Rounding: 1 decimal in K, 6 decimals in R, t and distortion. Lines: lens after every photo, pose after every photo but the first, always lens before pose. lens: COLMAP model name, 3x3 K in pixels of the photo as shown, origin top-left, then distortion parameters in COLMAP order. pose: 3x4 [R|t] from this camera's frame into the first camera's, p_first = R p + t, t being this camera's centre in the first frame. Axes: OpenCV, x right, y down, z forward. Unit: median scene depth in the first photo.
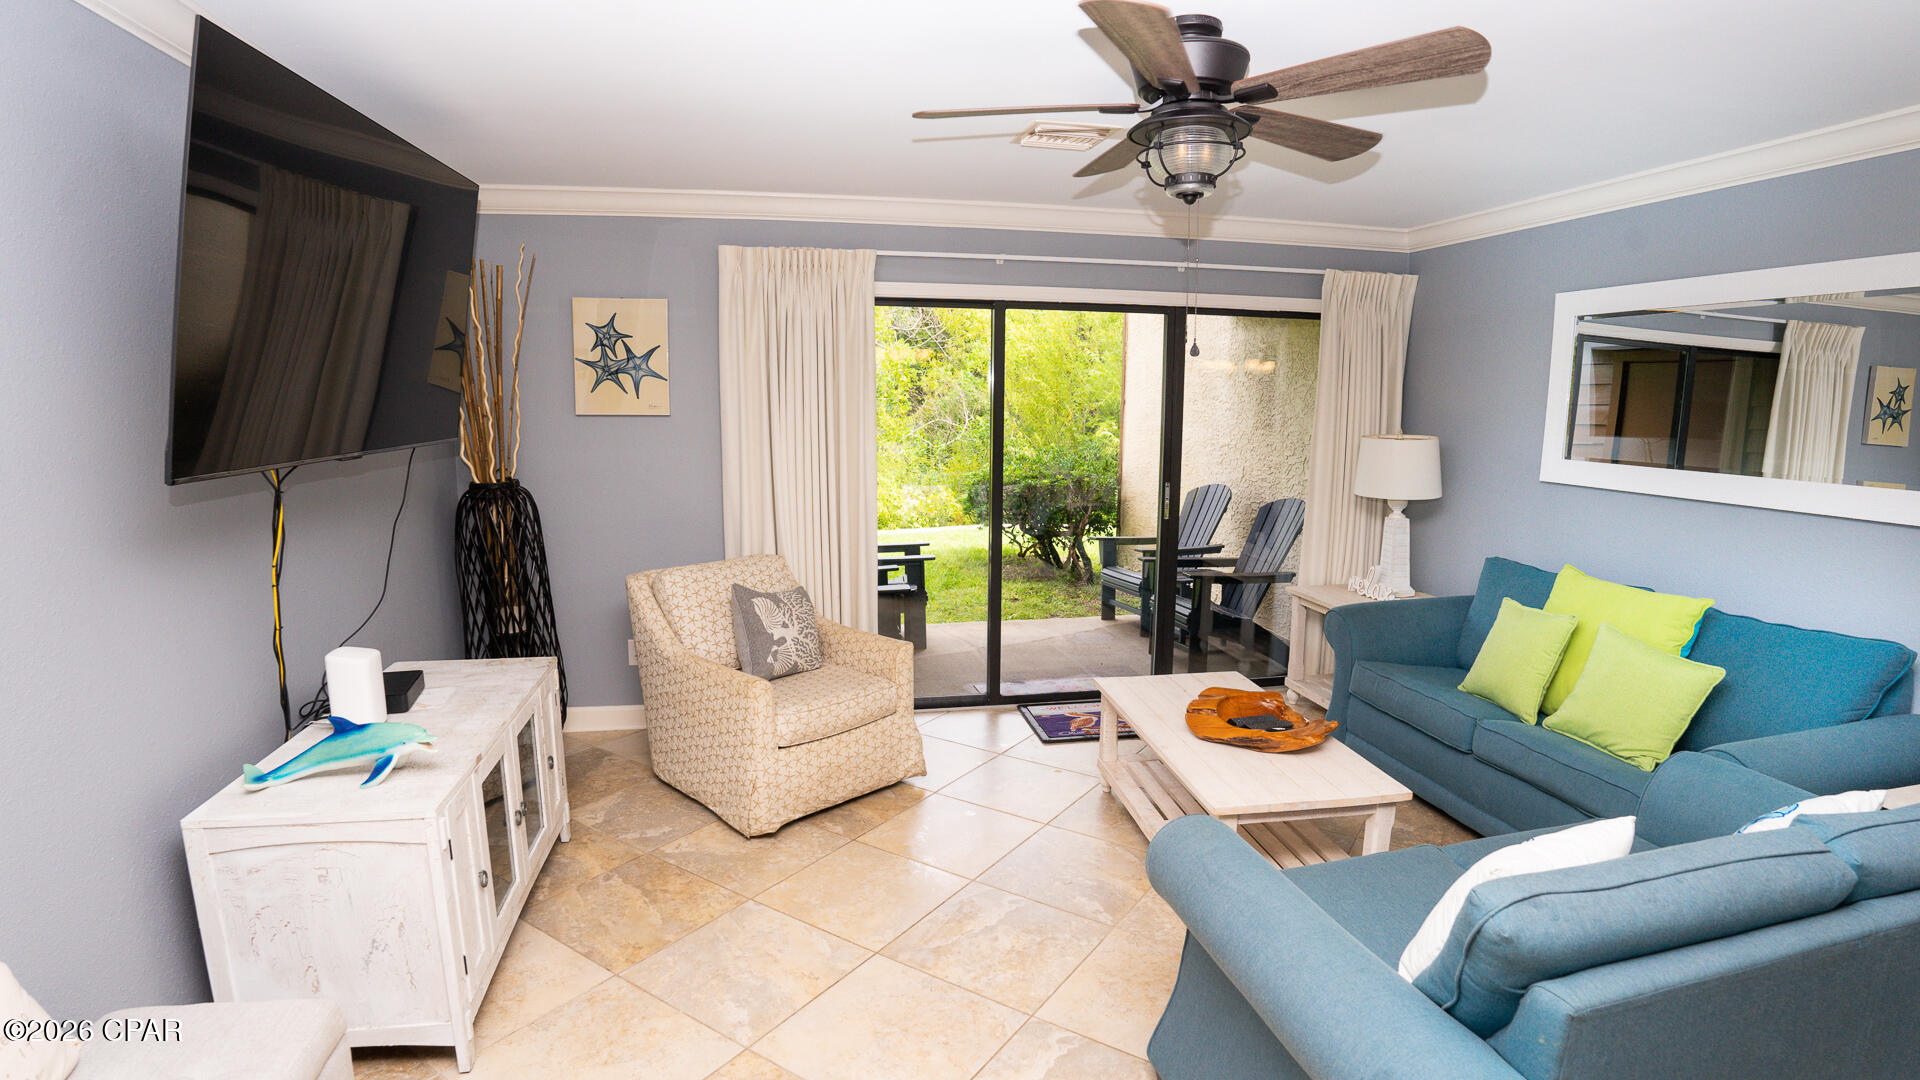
lens RADIAL K [[940.1, 0, 959.7], [0, 940.1, 549.5], [0, 0, 1]] dist [-0.104972, 0.021900]
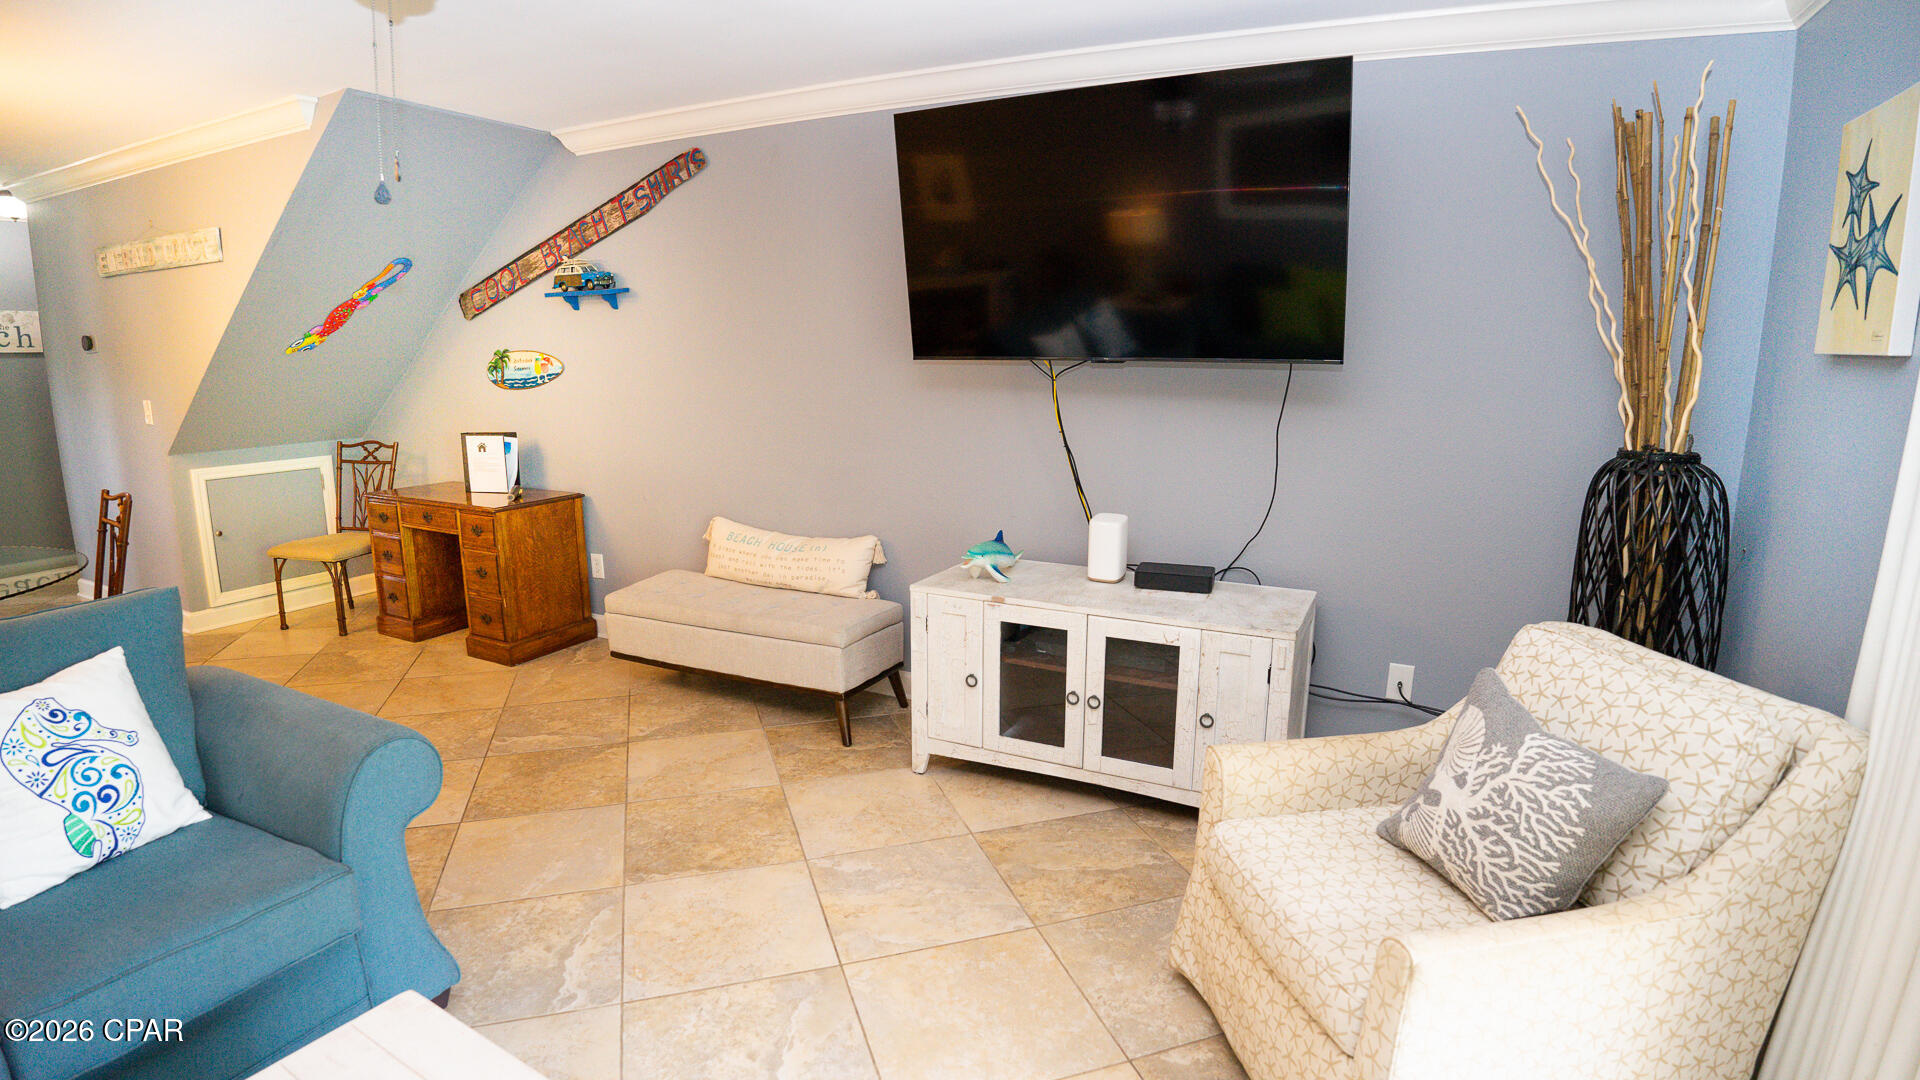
lens RADIAL K [[940.1, 0, 960.0], [0, 940.1, 543.9], [0, 0, 1]] dist [-0.104972, 0.021900]
pose [[-0.615964, 0.147831, -0.773779, 0.282090], [-0.137528, 0.946971, 0.290398, -0.120183], [0.775676, 0.285291, -0.562970, 0.938809]]
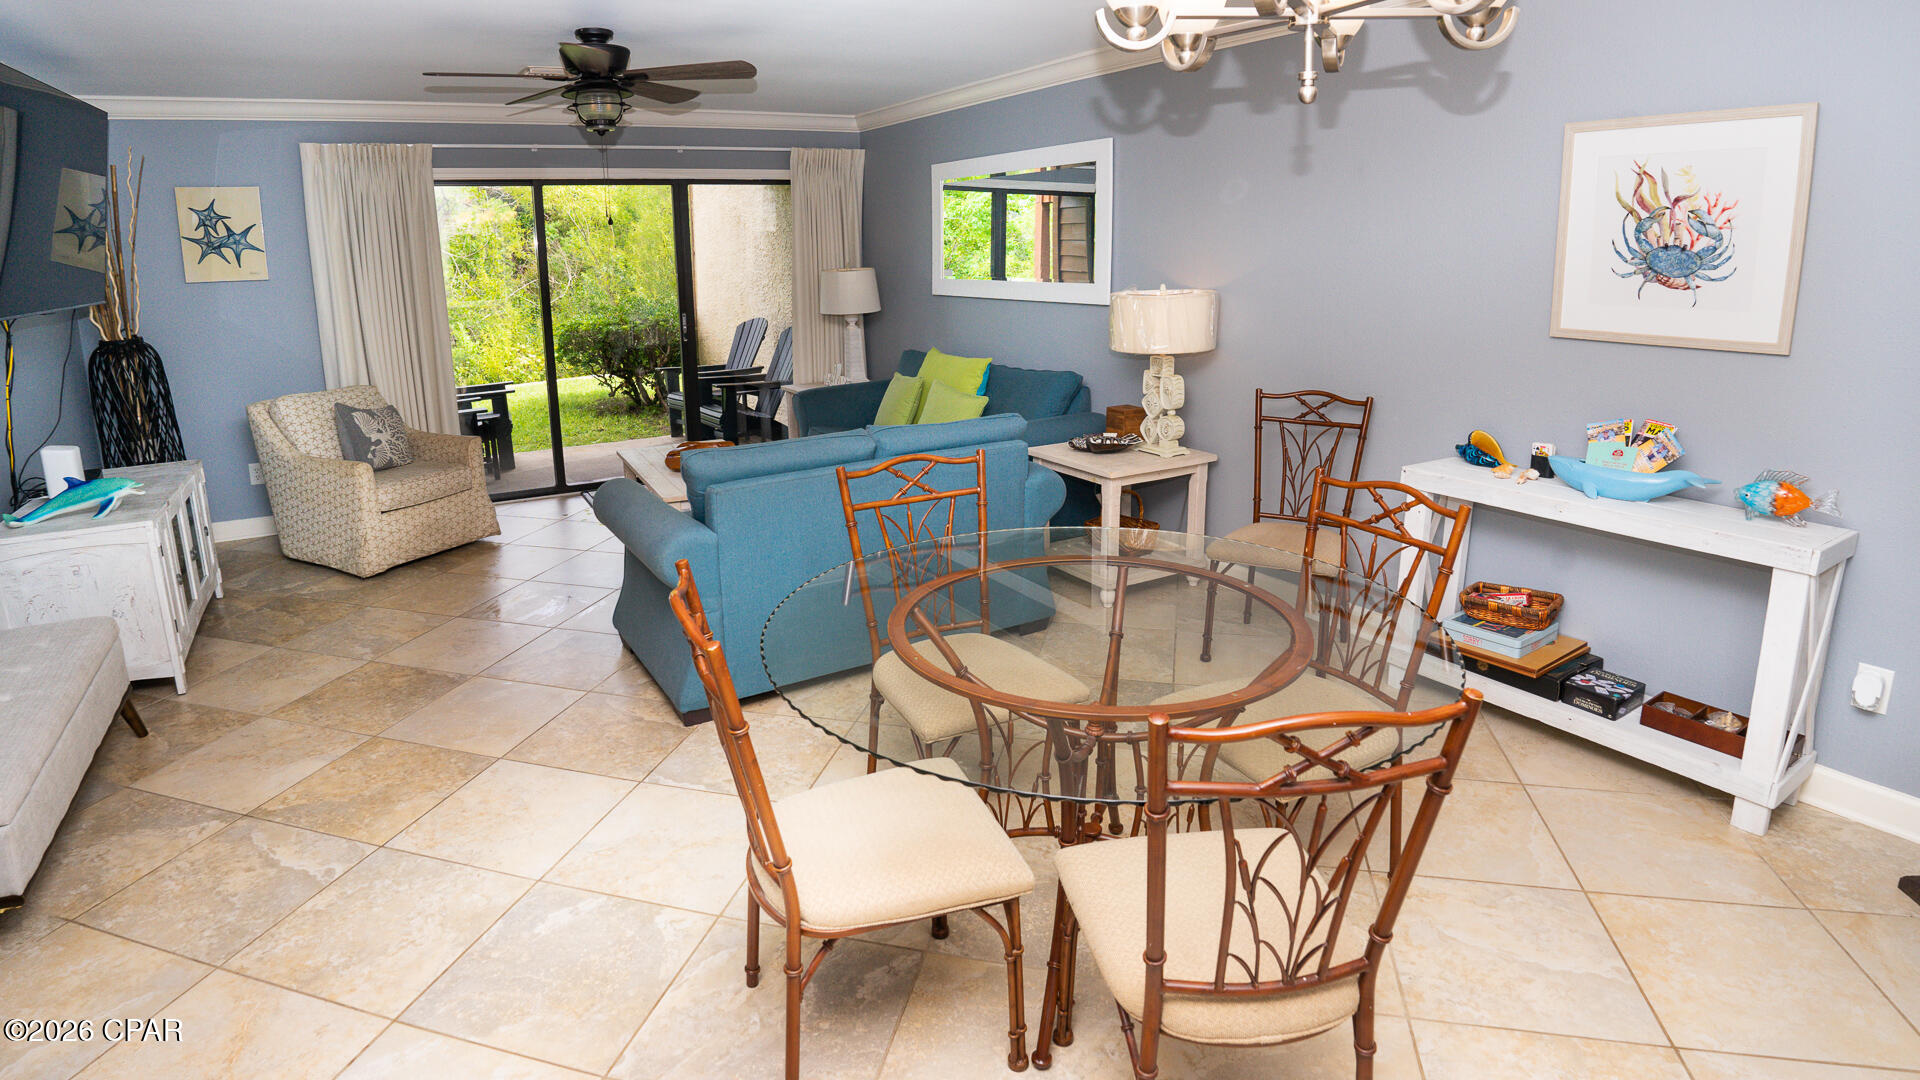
lens RADIAL K [[998.0, 0, 916.1], [0, 998.0, 442.2], [0, 0, 1]] dist [-0.091698, 0.013528]
pose [[0.949378, -0.085839, 0.302180, 0.110625], [0.076278, 0.996145, 0.043321, 0.086798], [-0.304734, -0.018079, 0.952266, -0.510457]]
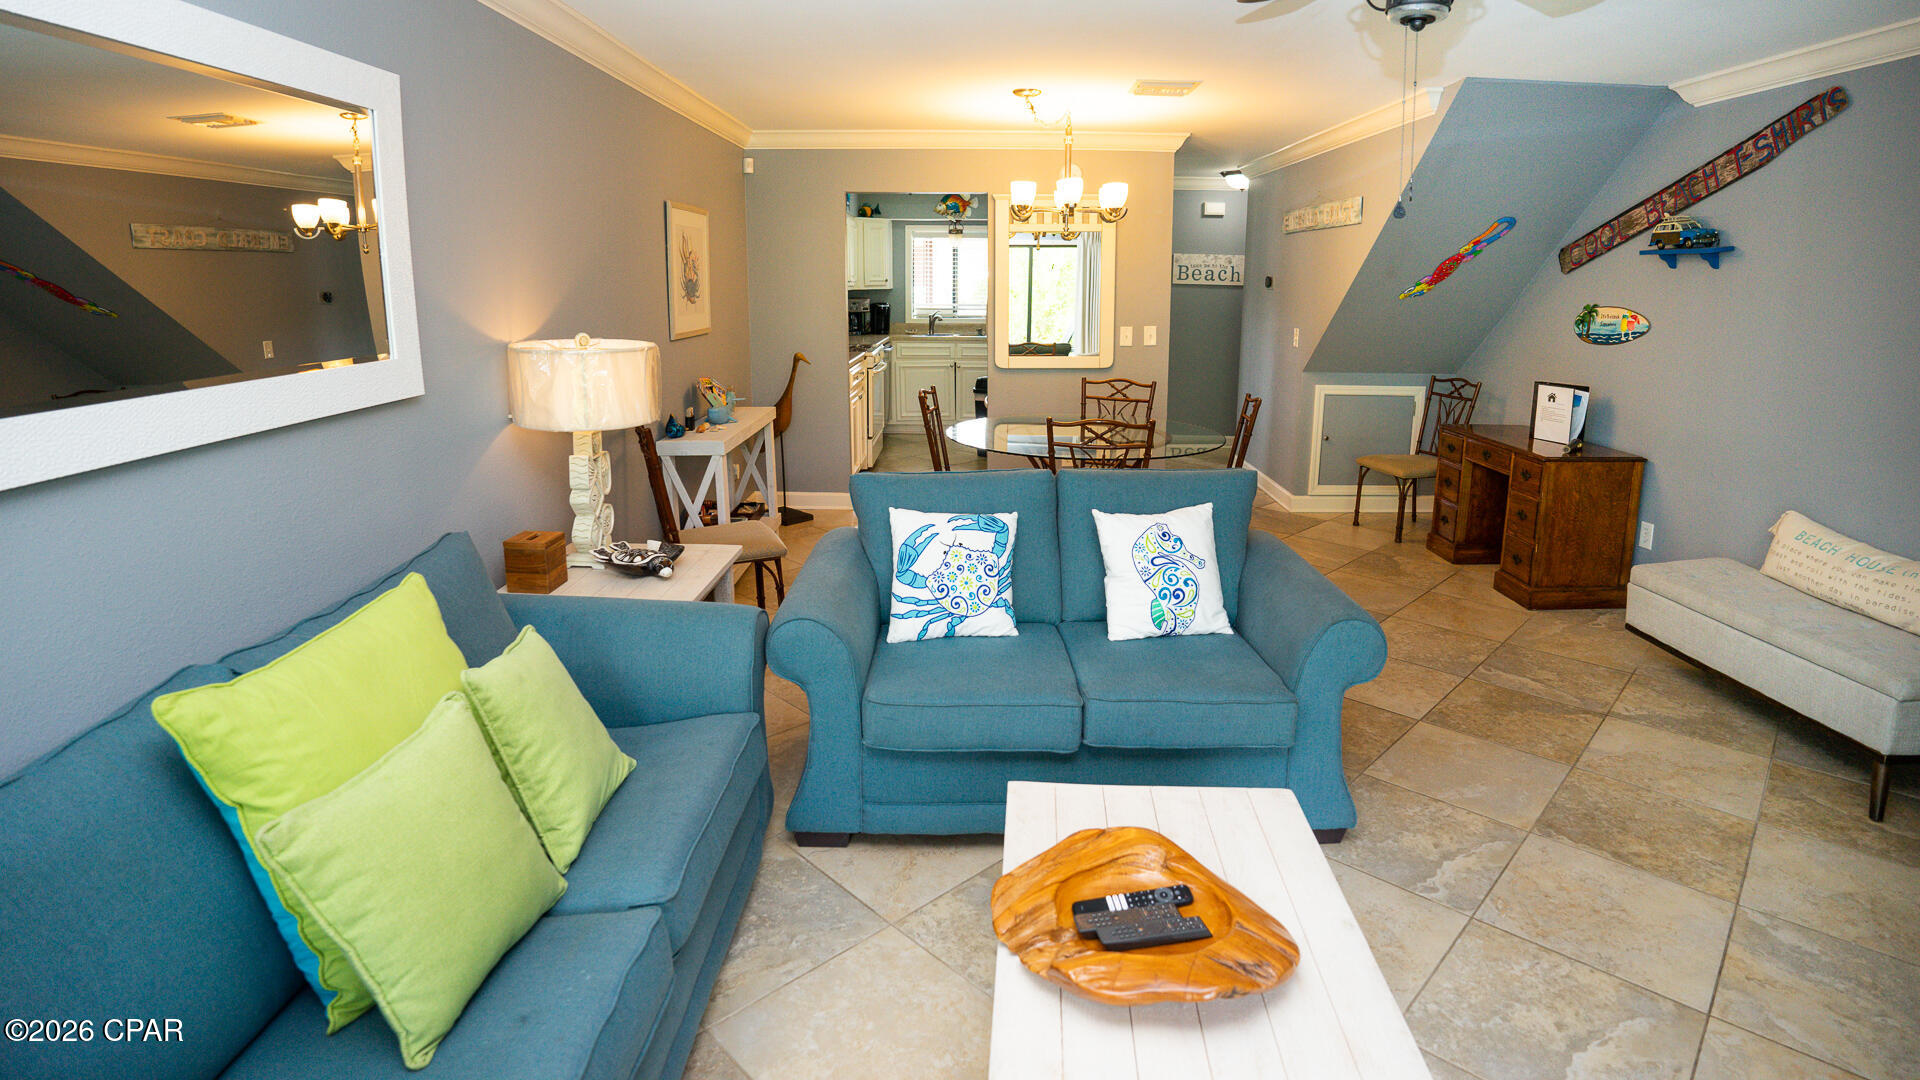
lens RADIAL K [[940.1, 0, 964.2], [0, 940.1, 446.2], [0, 0, 1]] dist [-0.104972, 0.021900]
pose [[-0.977628, -0.046548, 0.205128, 0.250759], [0.023839, 0.944405, 0.327920, -0.161025], [-0.208988, 0.325473, -0.922167, 1.051660]]
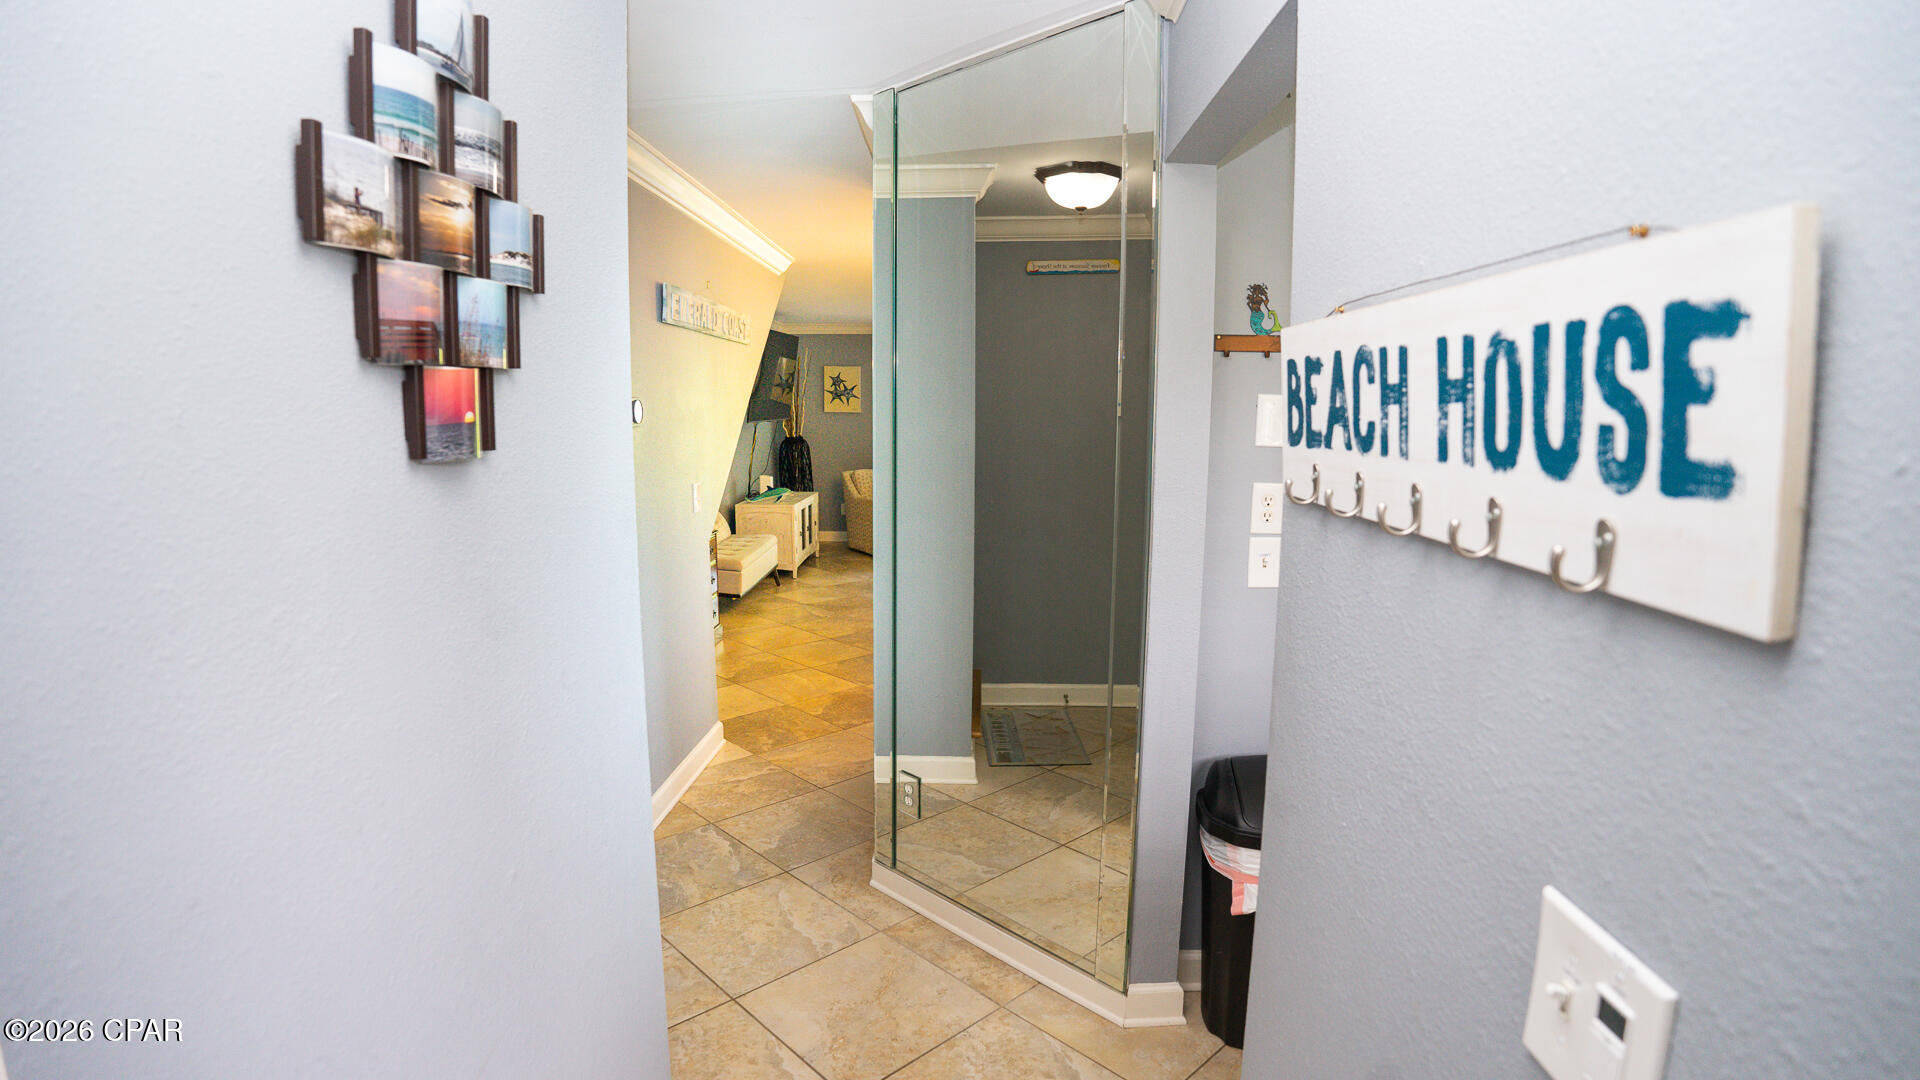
lens RADIAL K [[940.1, 0, 955.5], [0, 940.1, 539.2], [0, 0, 1]] dist [-0.104972, 0.021900]
pose [[0.975598, 0.027165, -0.217875, 0.514628], [-0.031557, 0.999362, -0.016705, 0.238612], [0.217283, 0.023172, 0.975834, -1.449517]]
